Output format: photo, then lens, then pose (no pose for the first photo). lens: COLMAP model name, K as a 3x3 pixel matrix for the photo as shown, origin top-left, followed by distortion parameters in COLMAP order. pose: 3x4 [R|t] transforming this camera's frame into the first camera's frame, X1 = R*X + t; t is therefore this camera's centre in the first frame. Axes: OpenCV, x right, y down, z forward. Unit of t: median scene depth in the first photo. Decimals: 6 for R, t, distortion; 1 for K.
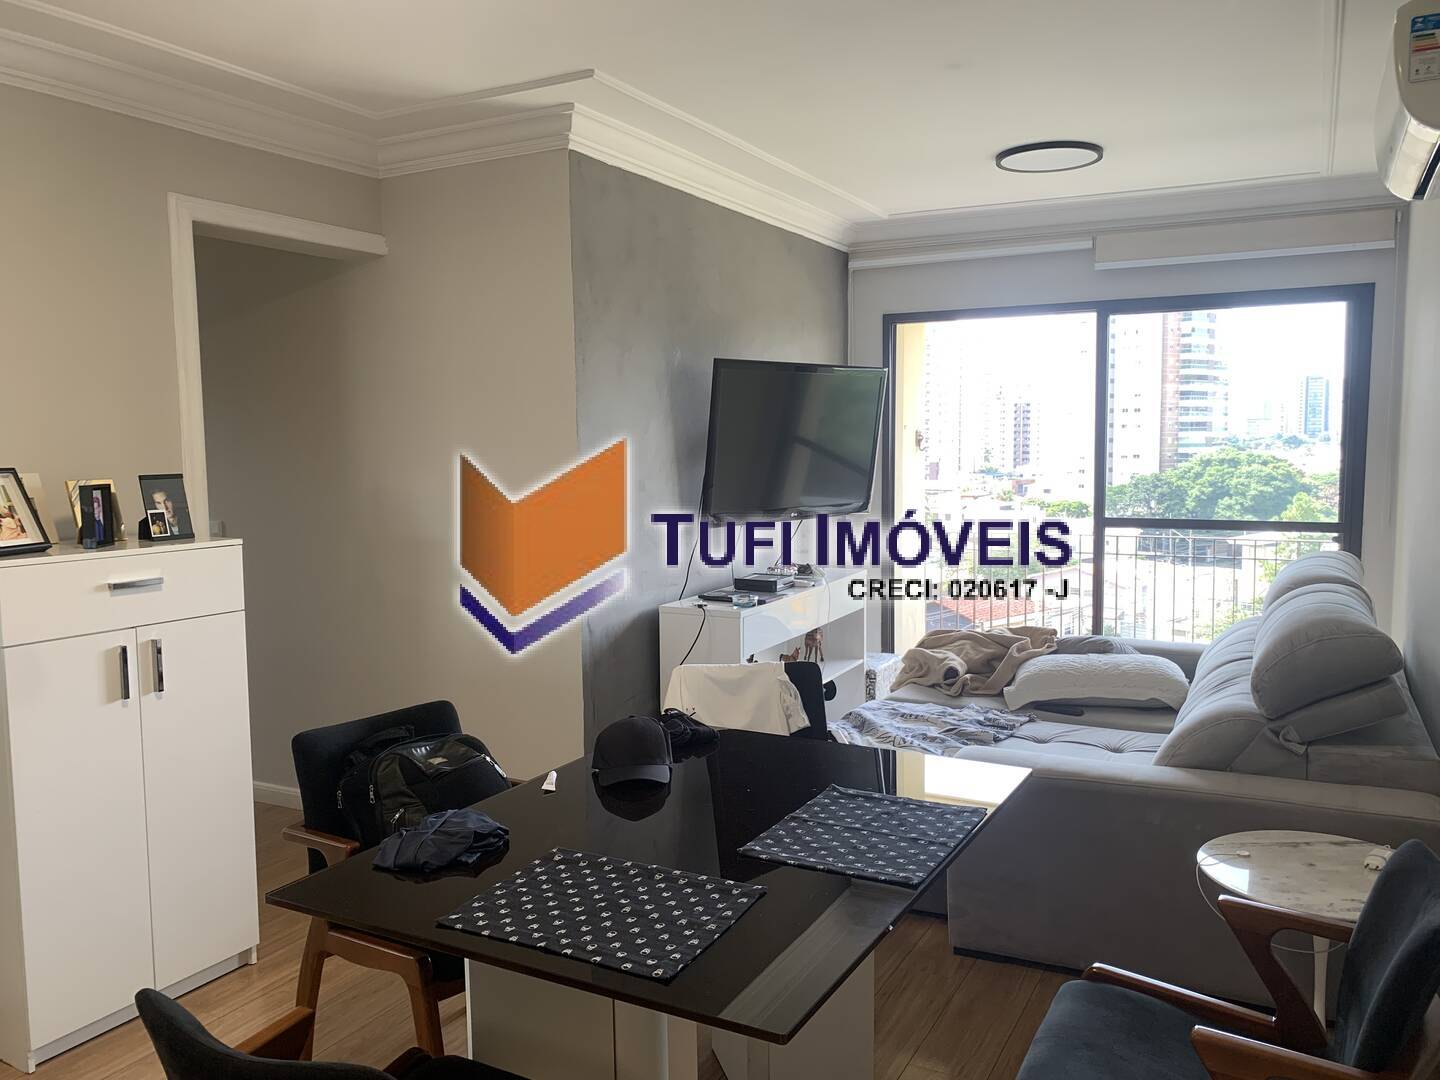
lens RADIAL K [[1107.0, 0, 724.5], [0, 1107.0, 539.4], [0, 0, 1]] dist [0.001355, -0.020542]
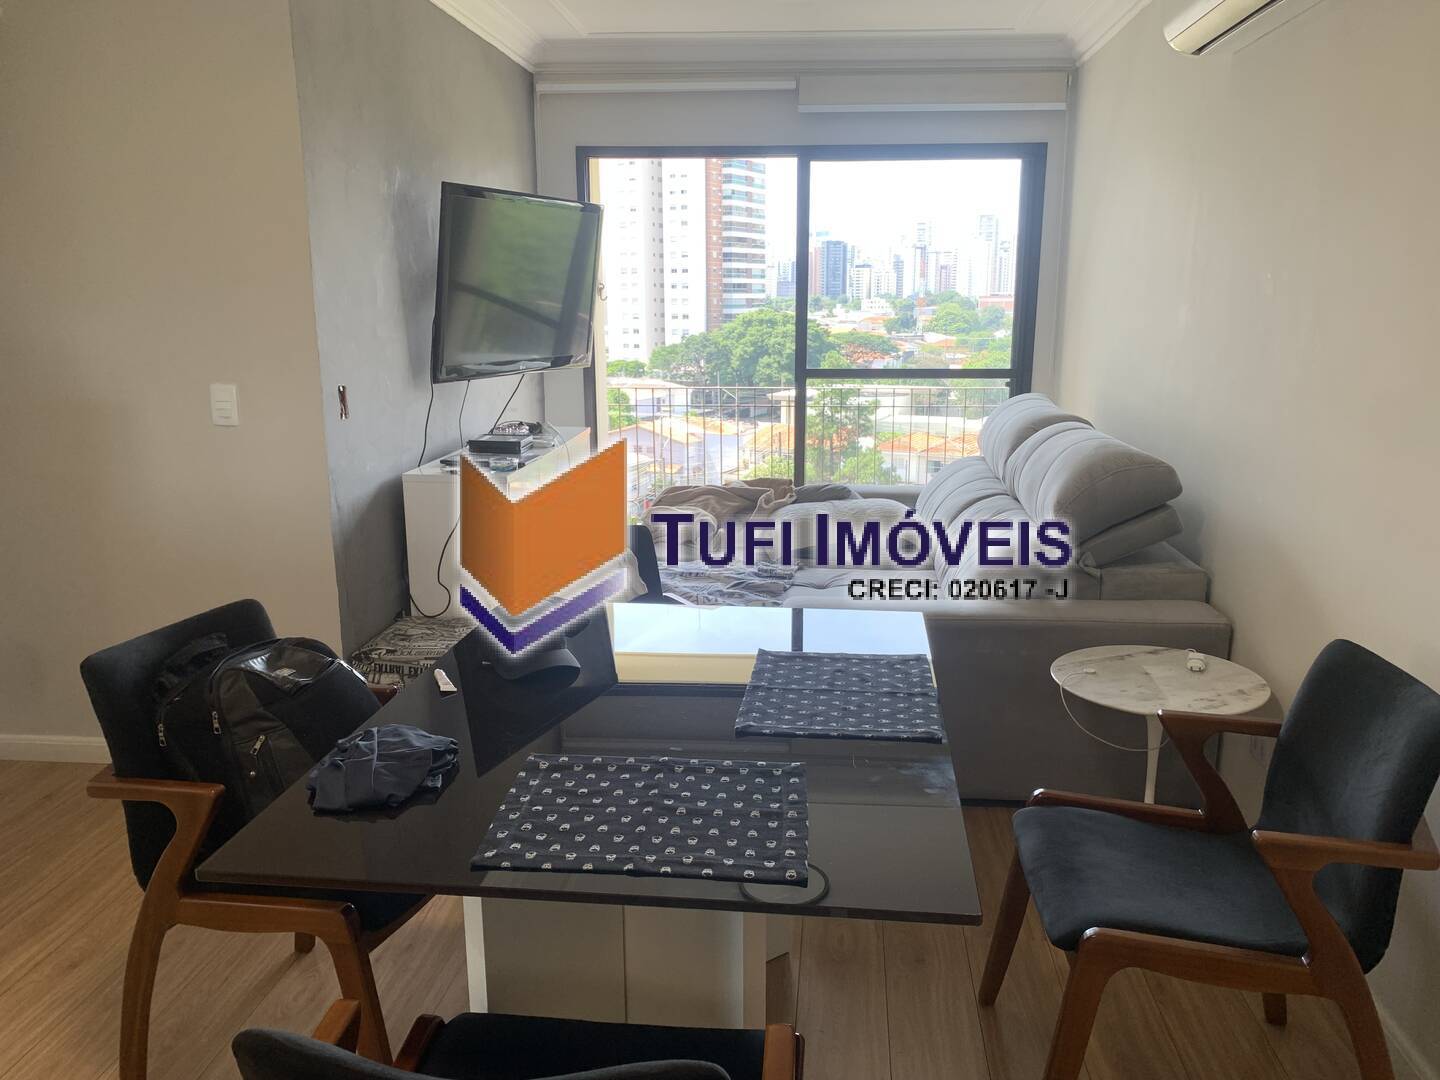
lens RADIAL K [[1107.0, 0, 720.9], [0, 1107.0, 564.8], [0, 0, 1]] dist [0.001355, -0.020542]
pose [[0.924339, -0.078518, 0.373406, -0.179840], [0.023277, 0.988380, 0.150211, 0.006391], [-0.380861, -0.130154, 0.915426, 0.105406]]
